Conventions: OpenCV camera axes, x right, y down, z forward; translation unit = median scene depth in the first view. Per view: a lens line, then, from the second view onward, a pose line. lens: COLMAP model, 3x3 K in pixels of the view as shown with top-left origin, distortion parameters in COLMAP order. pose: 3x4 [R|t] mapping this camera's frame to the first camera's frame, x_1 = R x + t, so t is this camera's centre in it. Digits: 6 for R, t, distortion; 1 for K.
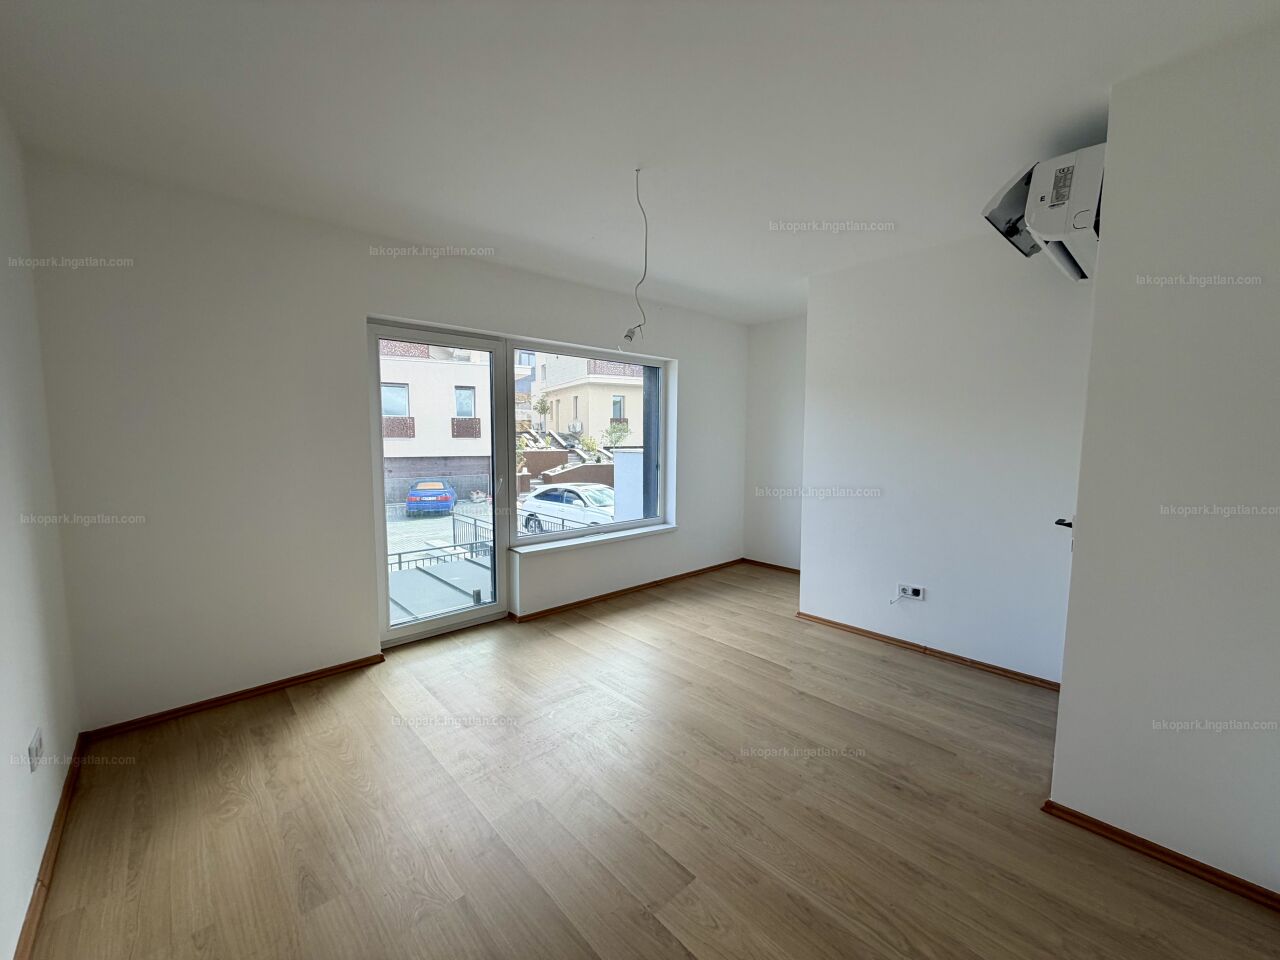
lens RADIAL K [[512.4, 0, 640.0], [0, 512.4, 480.0], [0, 0, 1]] dist [-0.000052, 0.000149]
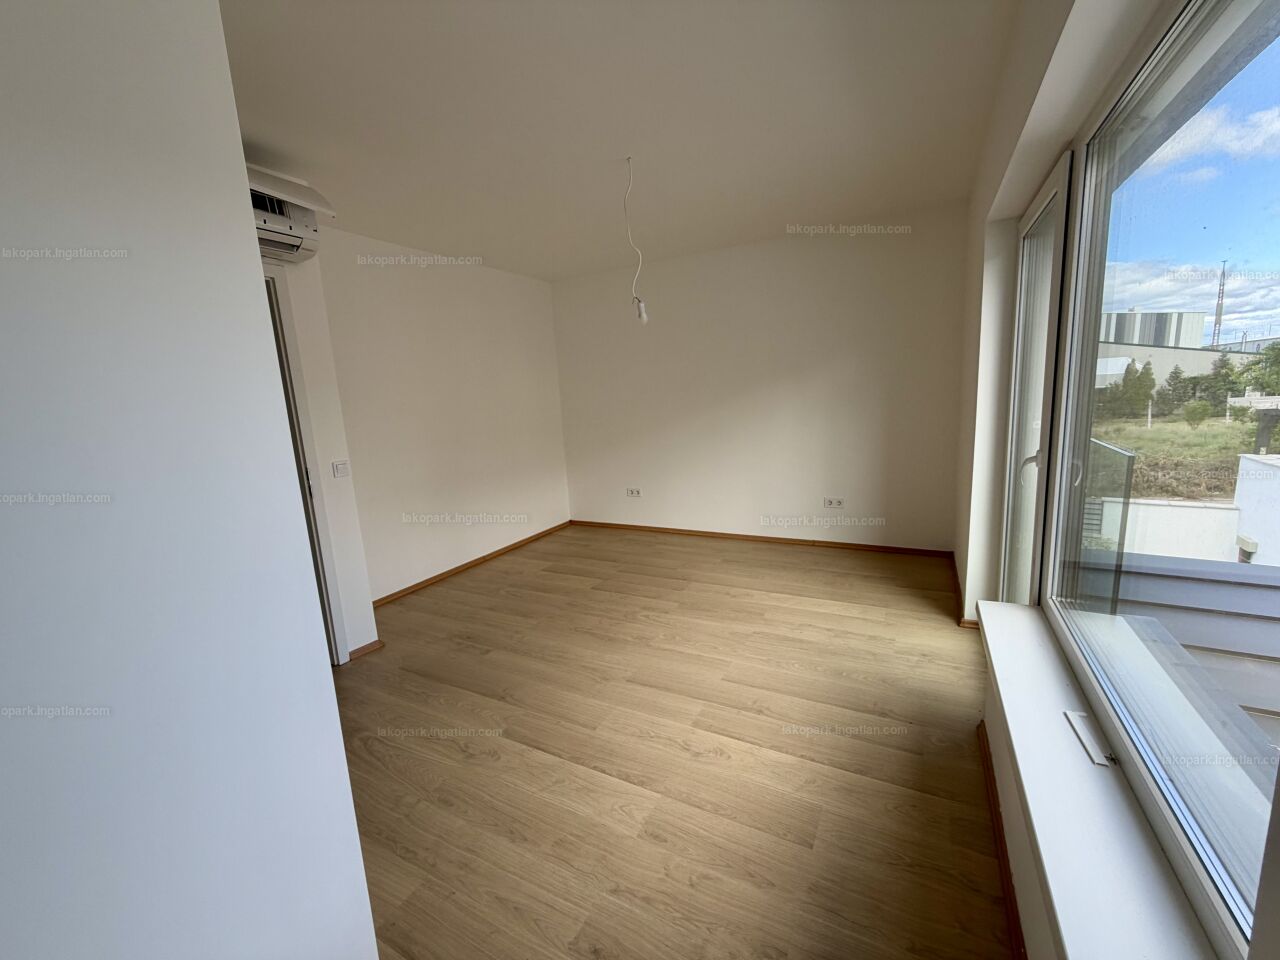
lens RADIAL K [[512.4, 0, 640.0], [0, 512.4, 480.0], [0, 0, 1]] dist [-0.000052, 0.000149]
pose [[-0.946100, 0.104924, -0.306408, 0.337516], [0.024829, 0.966782, 0.254392, -0.169390], [0.322922, 0.233073, -0.917278, 1.875610]]
